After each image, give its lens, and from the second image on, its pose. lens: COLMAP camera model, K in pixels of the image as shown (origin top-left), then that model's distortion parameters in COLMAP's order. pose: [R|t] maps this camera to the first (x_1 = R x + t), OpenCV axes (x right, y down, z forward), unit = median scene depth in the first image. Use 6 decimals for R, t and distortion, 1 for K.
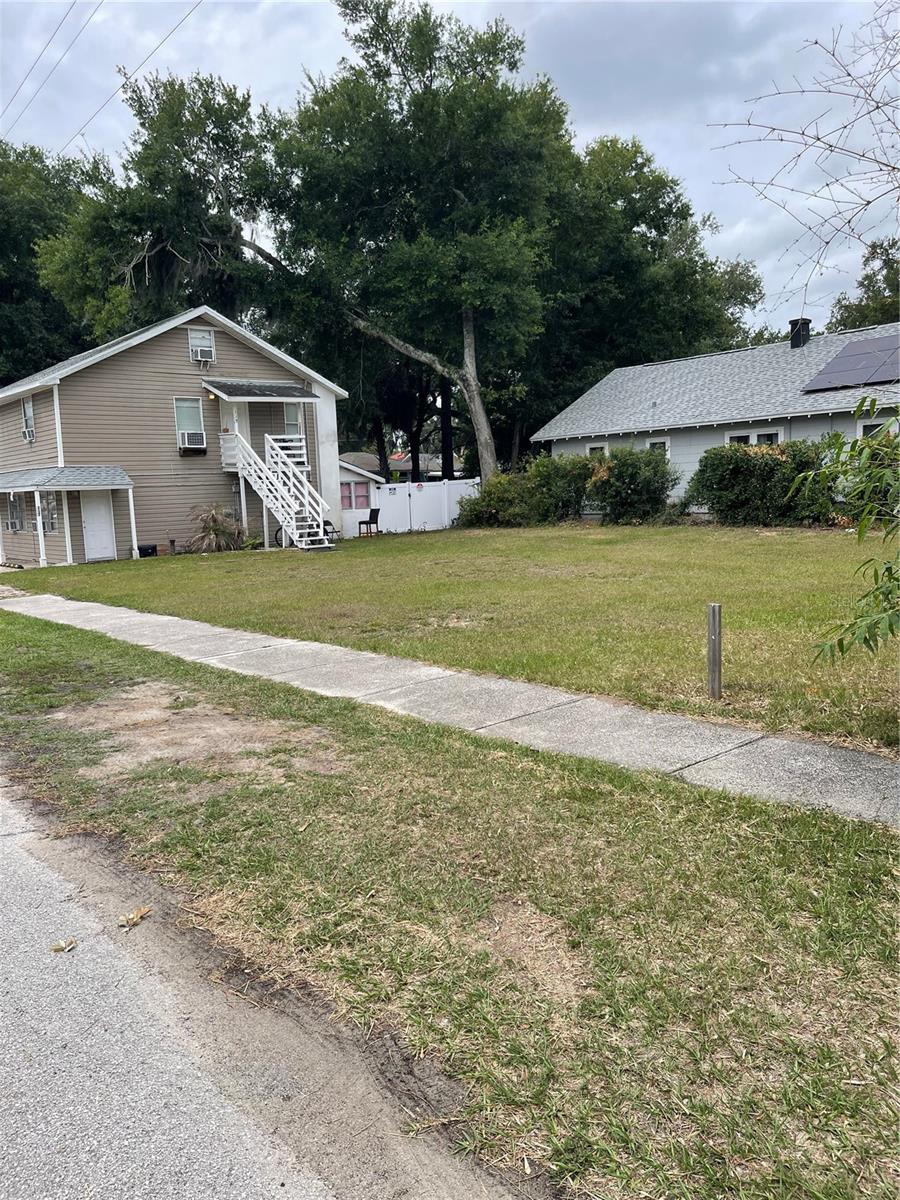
lens RADIAL K [[914.1, 0, 450.7], [0, 914.1, 581.5], [0, 0, 1]] dist [0.057052, 0.003508]
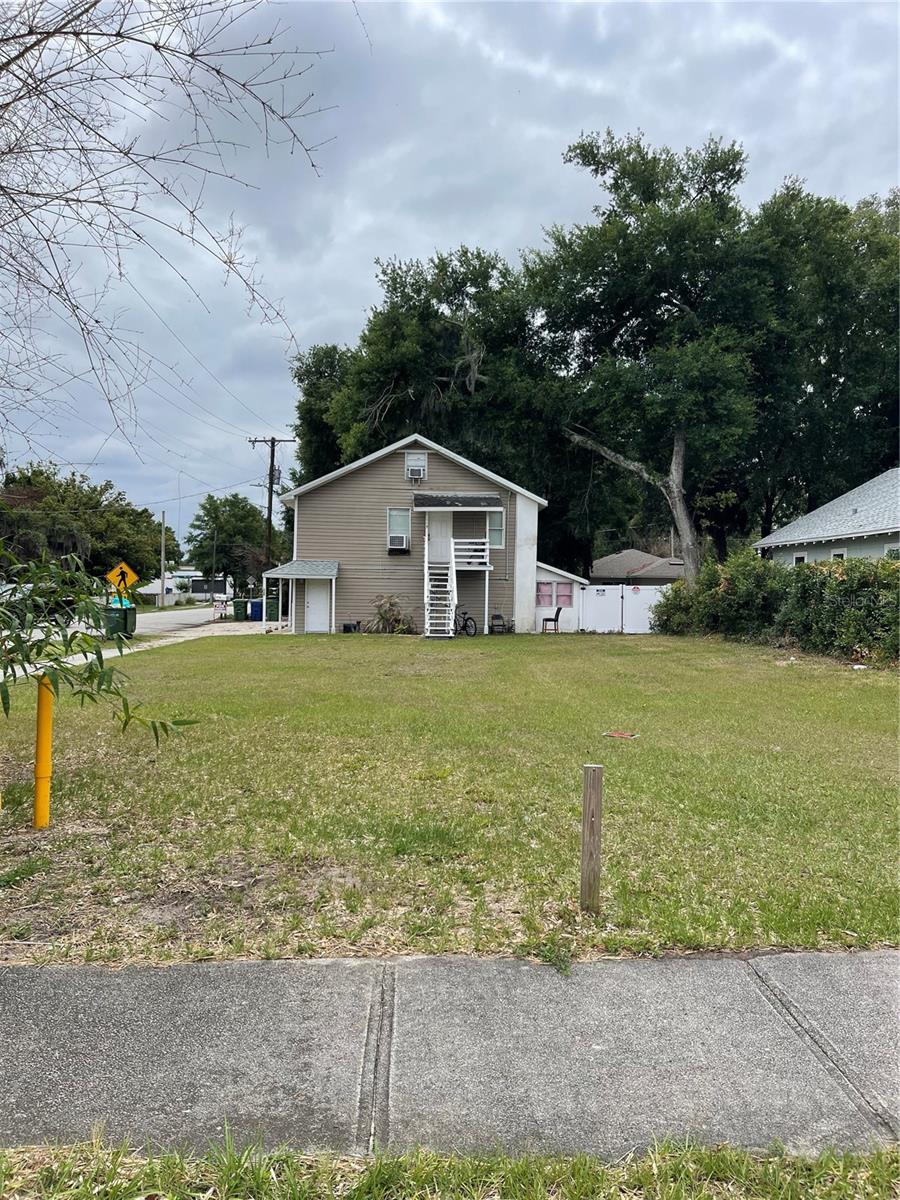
lens RADIAL K [[888.5, 0, 450.0], [0, 888.5, 600.0], [0, 0, 1]] dist [0.124819, -0.165468]
pose [[0.796268, 0.061794, -0.601780, 0.445635], [-0.108830, 0.993172, -0.042019, -0.030940], [0.595074, 0.098950, 0.797556, 0.089586]]
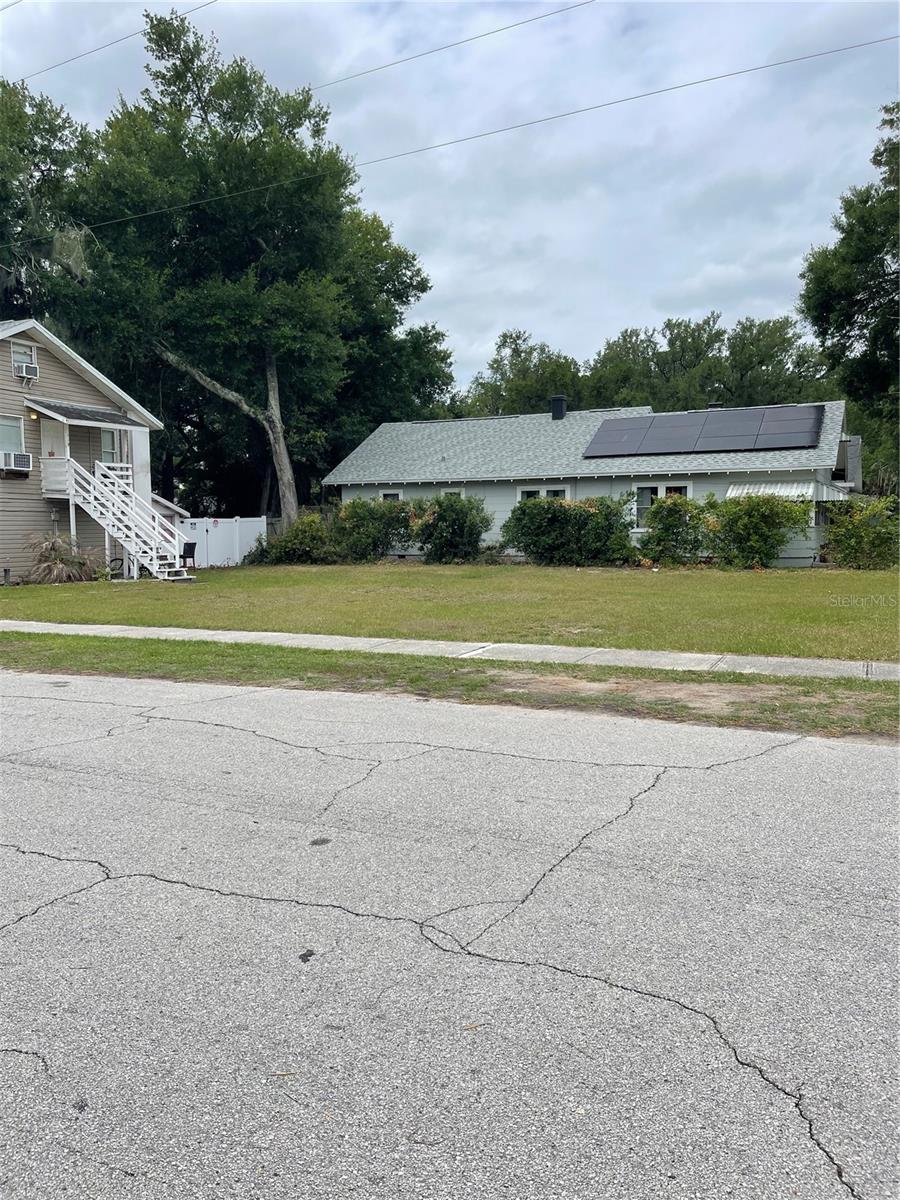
lens RADIAL K [[888.5, 0, 450.0], [0, 888.5, 600.0], [0, 0, 1]] dist [0.124819, -0.165468]
pose [[0.920695, 0.004204, 0.390259, -0.205348], [0.007275, 0.999583, -0.027931, 0.011694], [-0.390214, 0.028555, 0.920281, -0.003581]]
